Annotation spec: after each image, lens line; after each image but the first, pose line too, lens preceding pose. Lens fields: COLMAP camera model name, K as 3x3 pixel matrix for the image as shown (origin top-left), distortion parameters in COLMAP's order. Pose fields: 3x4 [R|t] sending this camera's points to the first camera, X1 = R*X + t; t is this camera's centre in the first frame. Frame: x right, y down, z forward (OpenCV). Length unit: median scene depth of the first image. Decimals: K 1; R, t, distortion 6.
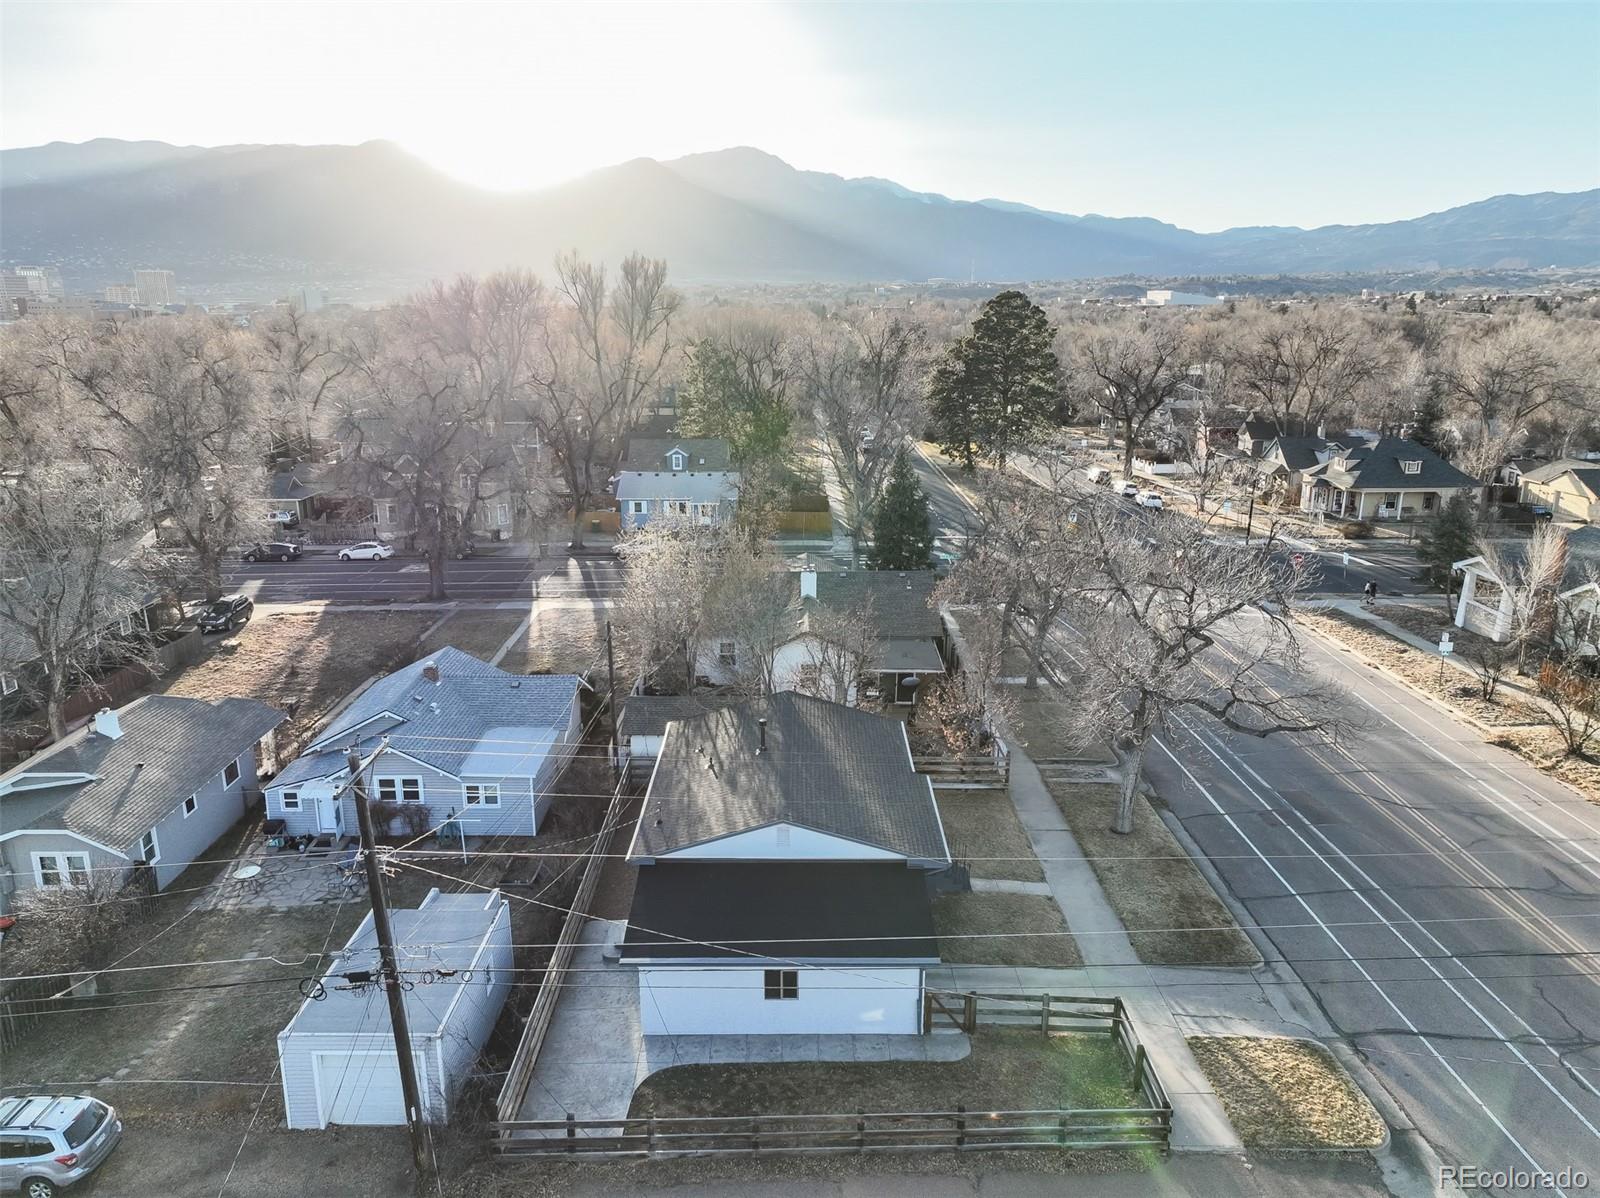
lens RADIAL K [[1125.1, 0, 800.0], [0, 1125.1, 599.0], [0, 0, 1]] dist [0.006534, 0.006851]
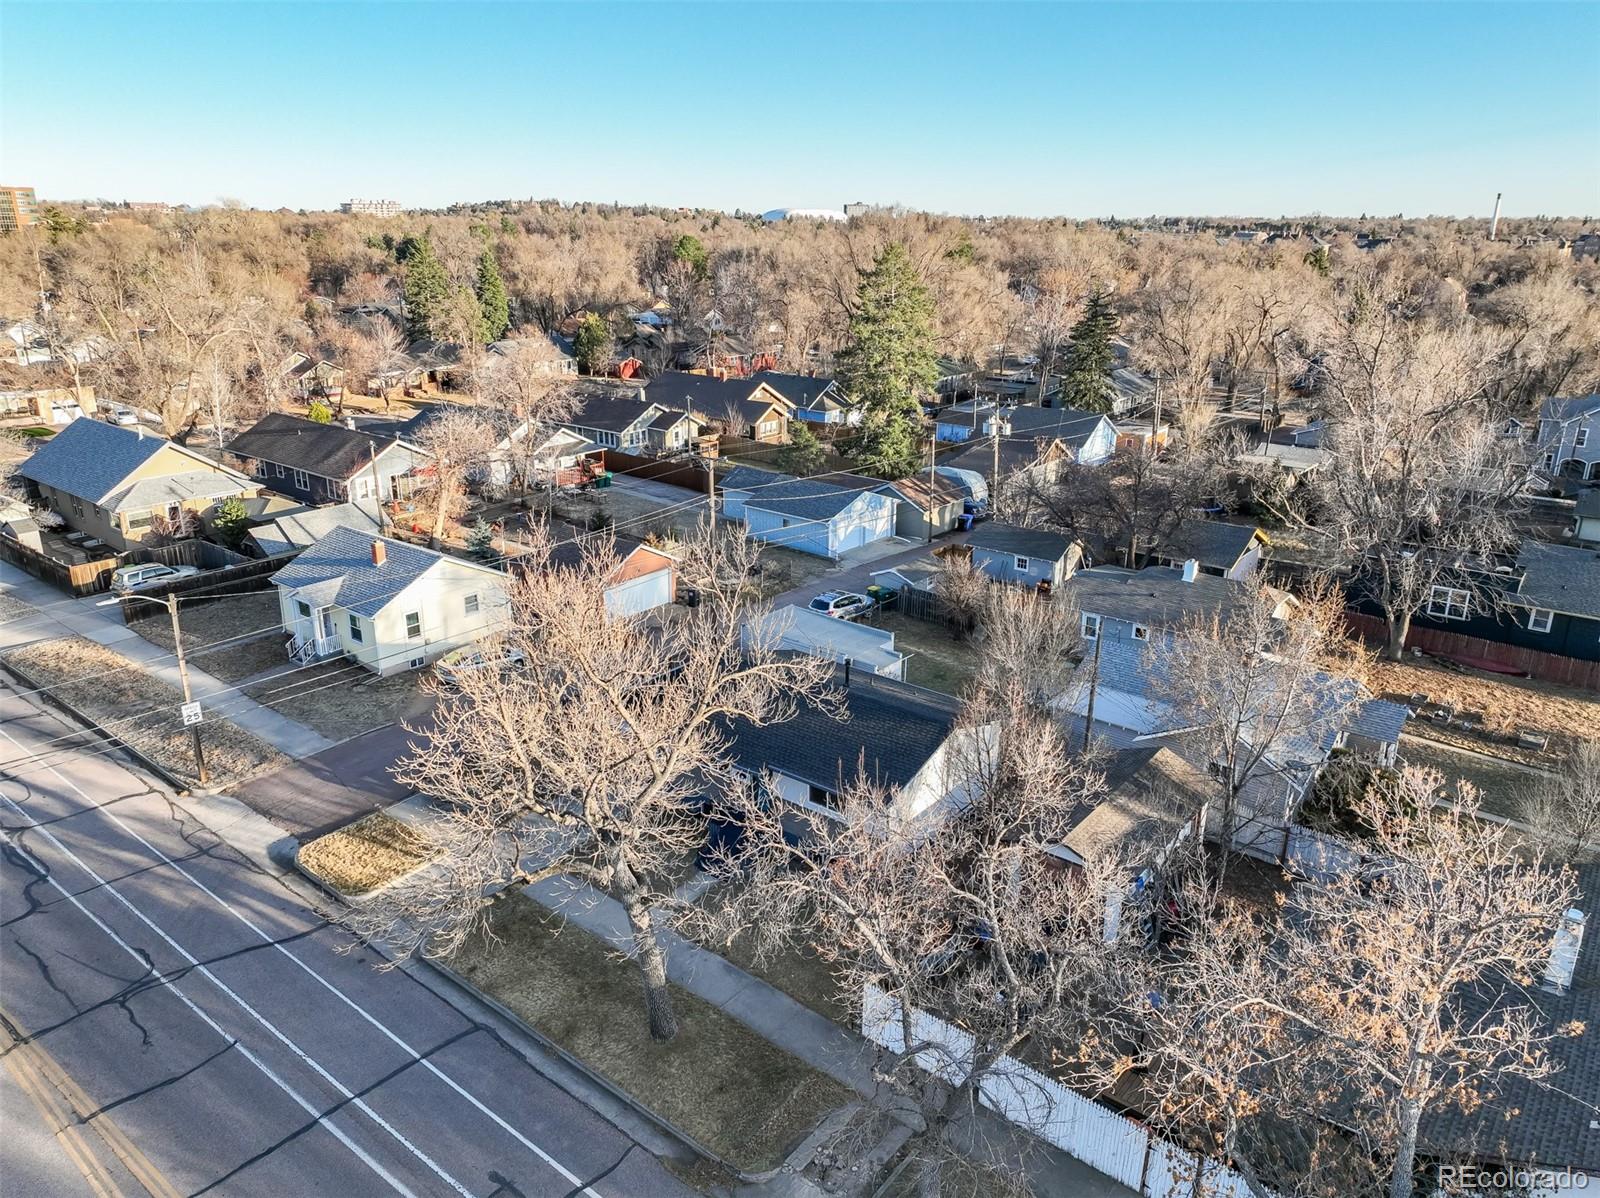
lens RADIAL K [[1125.1, 0, 800.0], [0, 1125.1, 599.0], [0, 0, 1]] dist [0.006534, 0.006851]
pose [[-0.624261, 0.251606, -0.739590, 0.680696], [-0.207794, 0.859133, 0.467666, -0.387079], [0.753074, 0.445628, -0.484041, 1.262253]]
